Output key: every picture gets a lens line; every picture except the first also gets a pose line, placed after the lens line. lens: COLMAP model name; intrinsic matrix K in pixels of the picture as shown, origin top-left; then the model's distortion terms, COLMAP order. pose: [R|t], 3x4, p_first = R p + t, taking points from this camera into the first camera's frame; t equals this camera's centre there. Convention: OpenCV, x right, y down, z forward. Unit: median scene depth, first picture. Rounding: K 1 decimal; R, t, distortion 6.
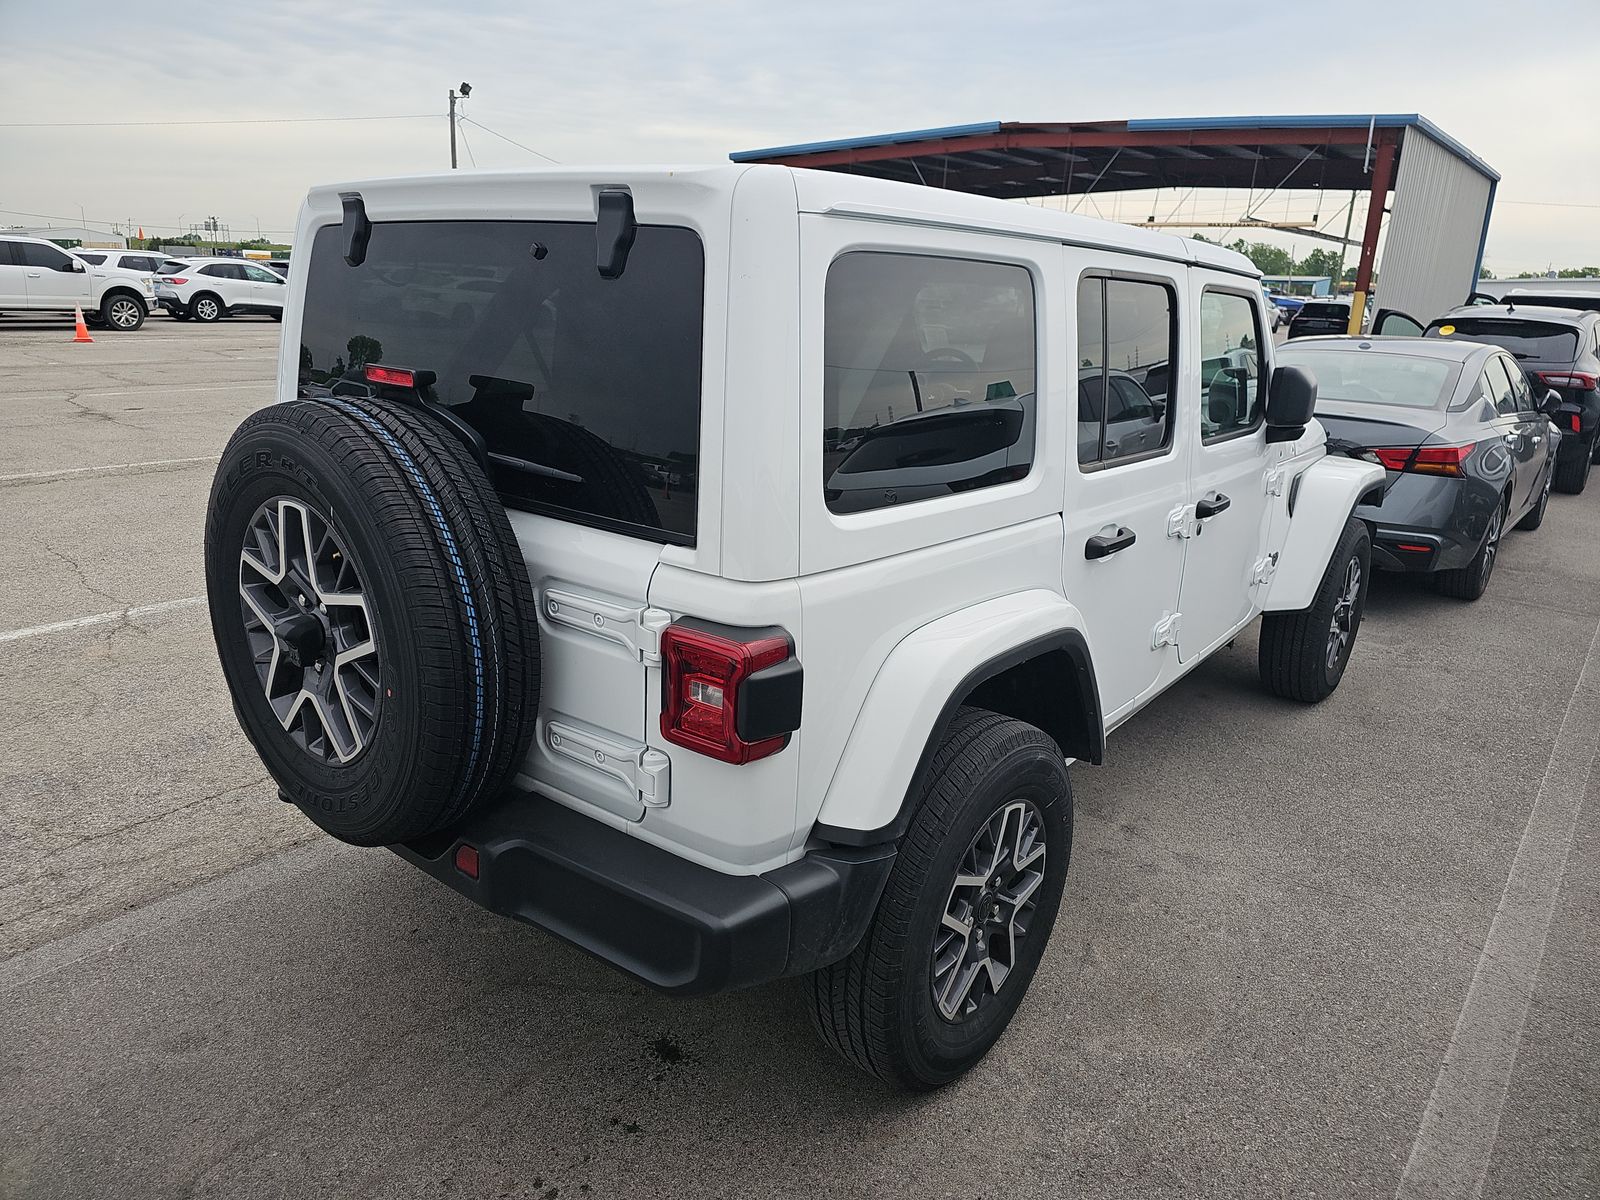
lens RADIAL K [[1090.6, 0, 793.0], [0, 1090.6, 598.3], [0, 0, 1]] dist [0.030653, -0.034631]
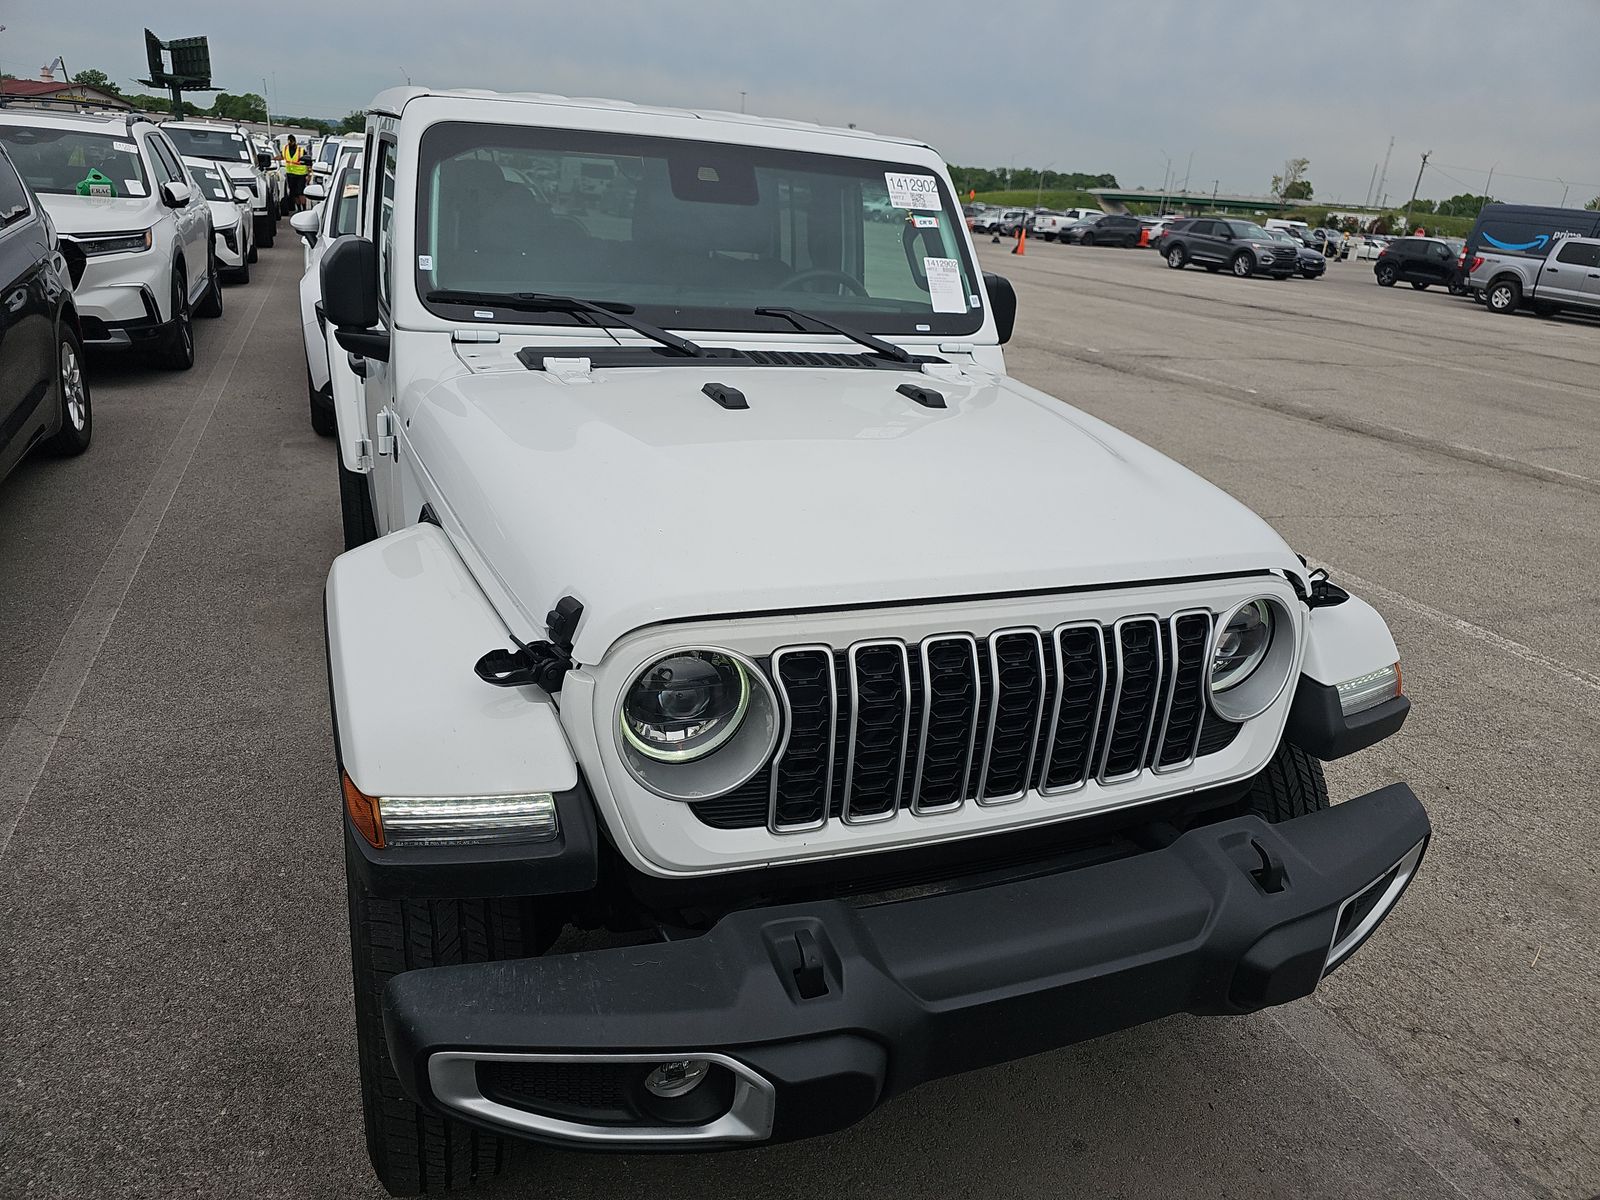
lens RADIAL K [[1090.6, 0, 793.0], [0, 1090.6, 598.3], [0, 0, 1]] dist [0.030653, -0.034631]
pose [[-0.493157, 0.229199, -0.839205, 0.479758], [-0.340507, 0.836846, 0.428653, -0.206388], [0.800532, 0.497148, -0.334652, 0.782992]]
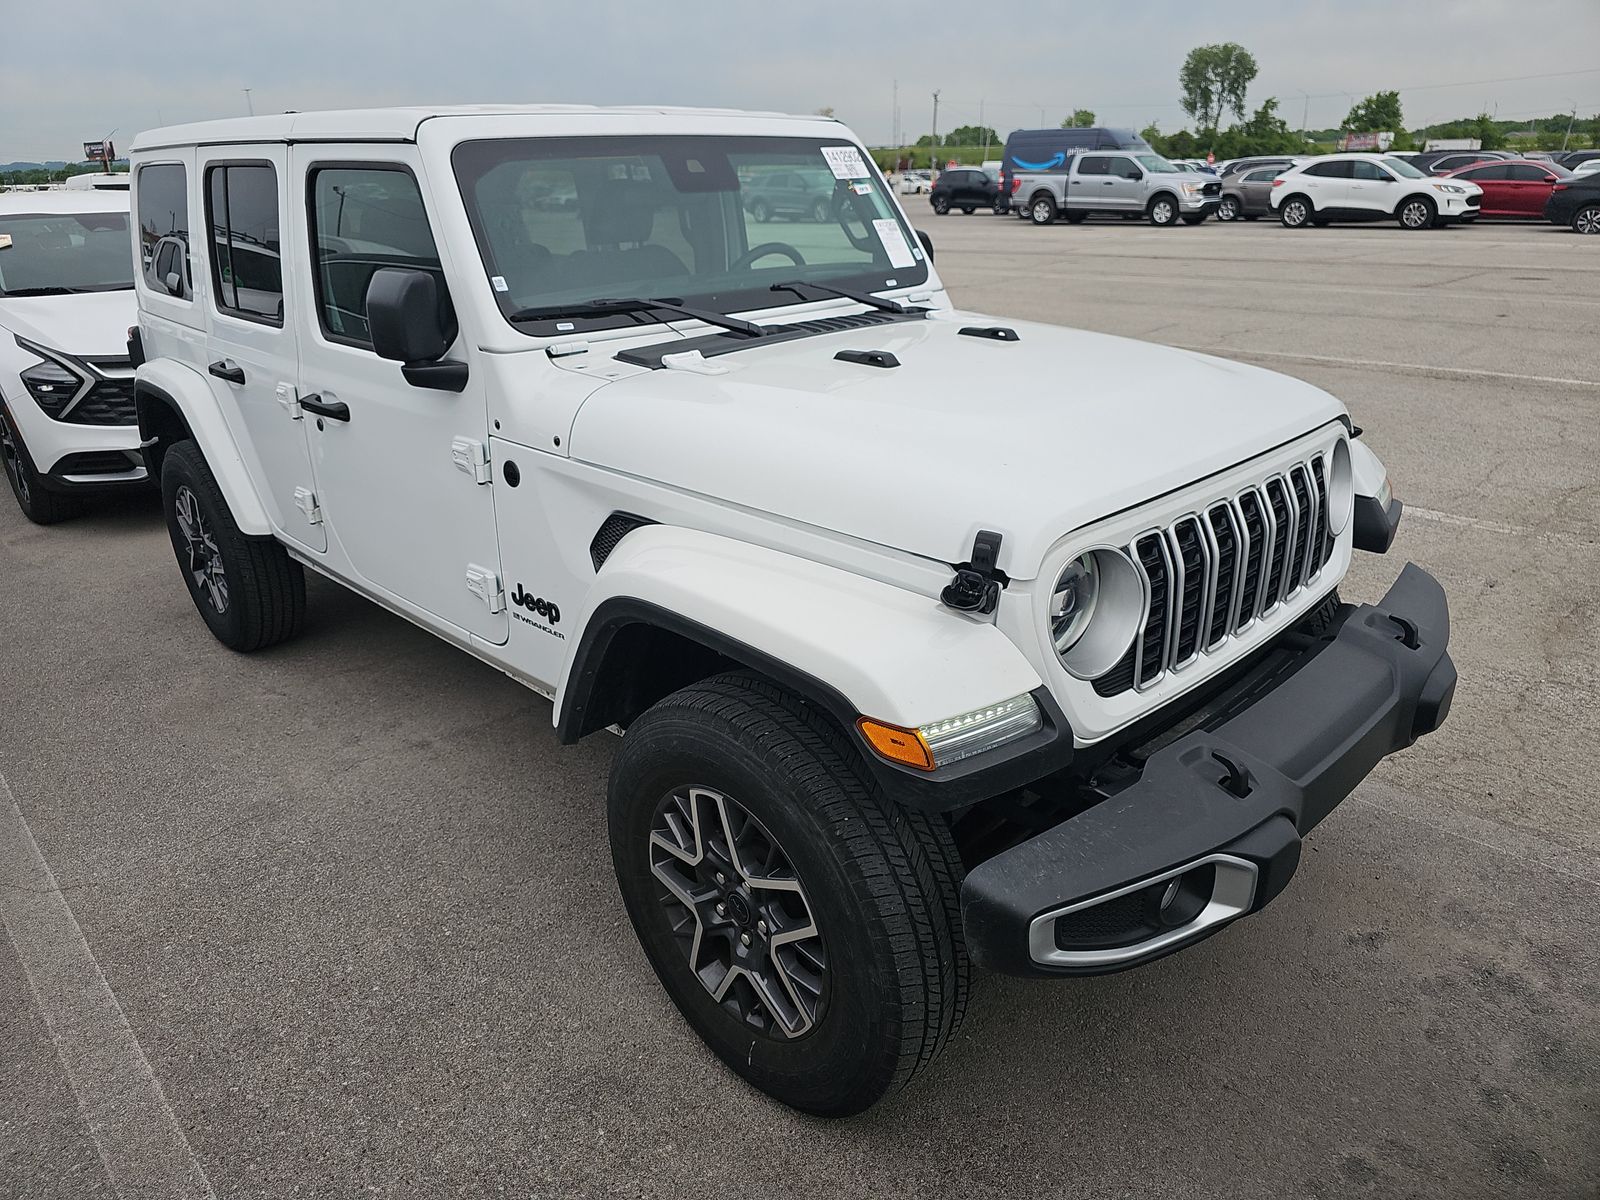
lens RADIAL K [[1090.6, 0, 793.0], [0, 1090.6, 598.3], [0, 0, 1]] dist [0.030653, -0.034631]
pose [[-0.144756, 0.321887, -0.935647, 0.560054], [-0.259862, 0.900045, 0.349843, -0.163982], [0.954734, 0.293781, -0.046640, 0.658727]]
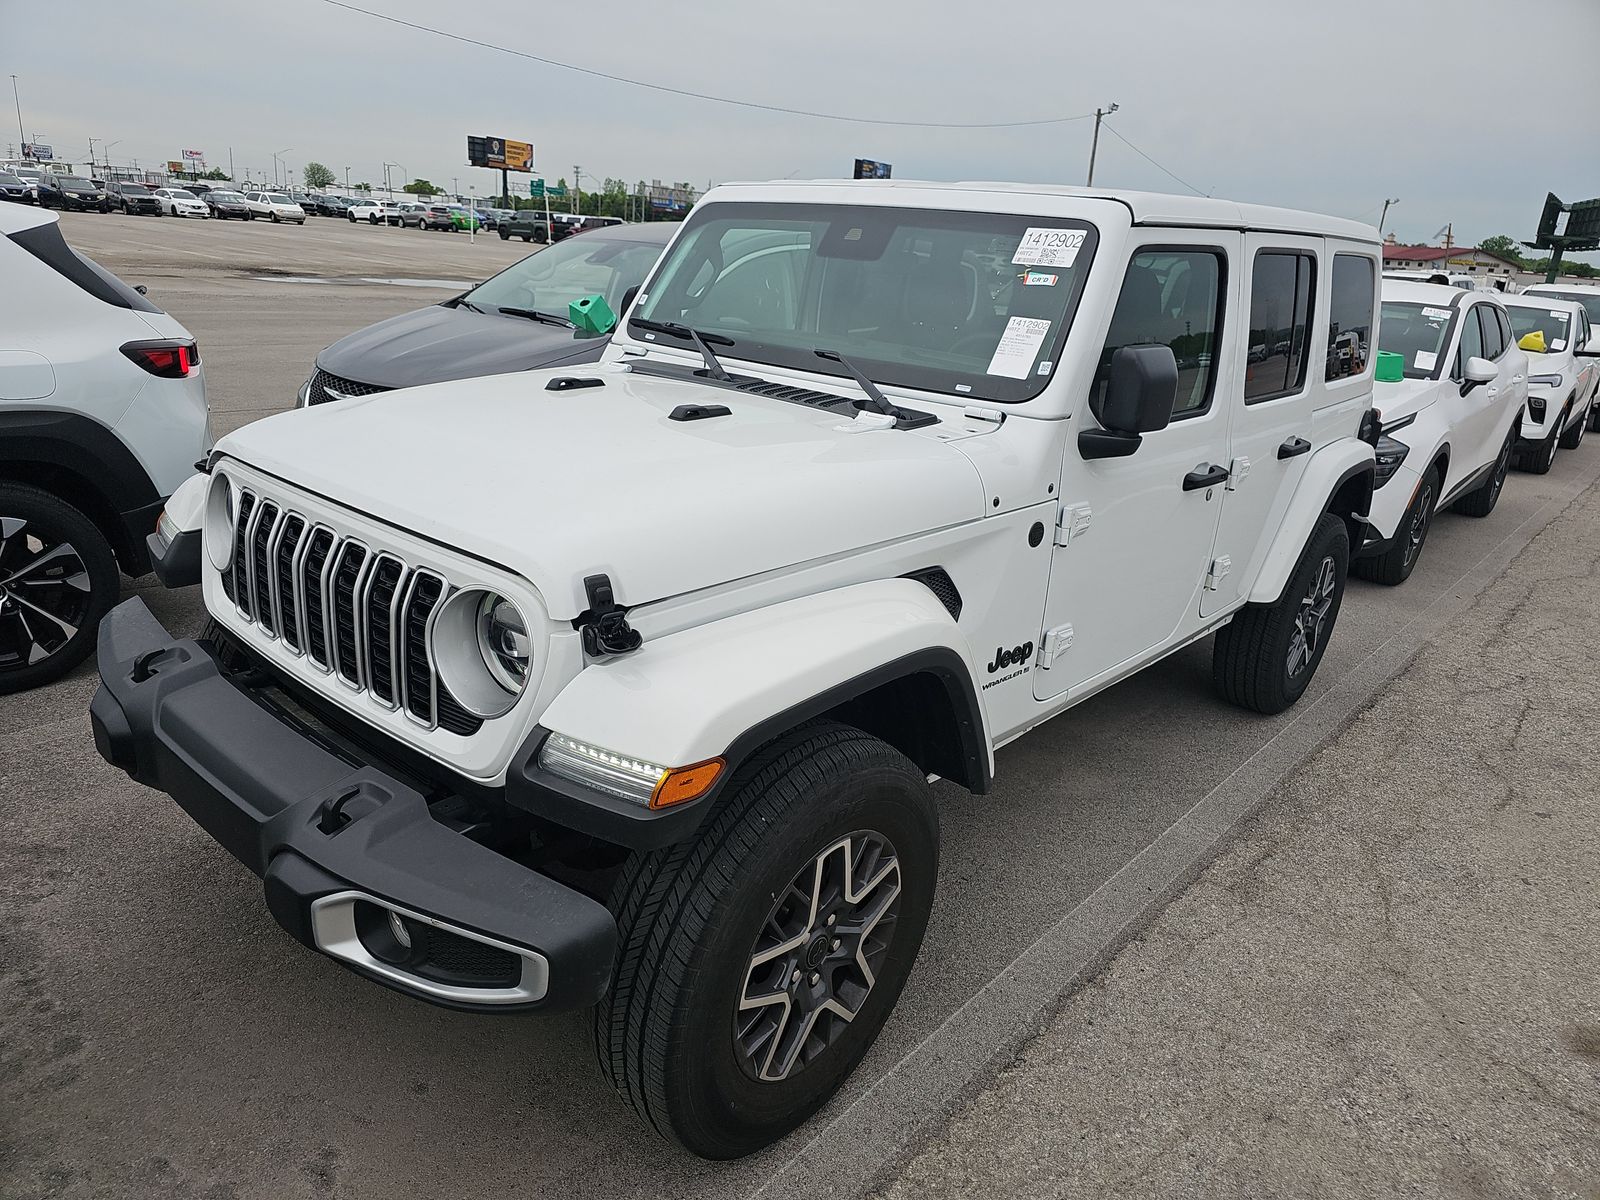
lens RADIAL K [[1092.4, 0, 793.0], [0, 1092.4, 613.4], [0, 0, 1]] dist [0.026838, -0.029762]
pose [[-0.990547, -0.131705, 0.038339, 0.131829], [-0.085325, 0.810442, 0.579572, -0.279227], [-0.107404, 0.570822, -0.814019, 0.982690]]
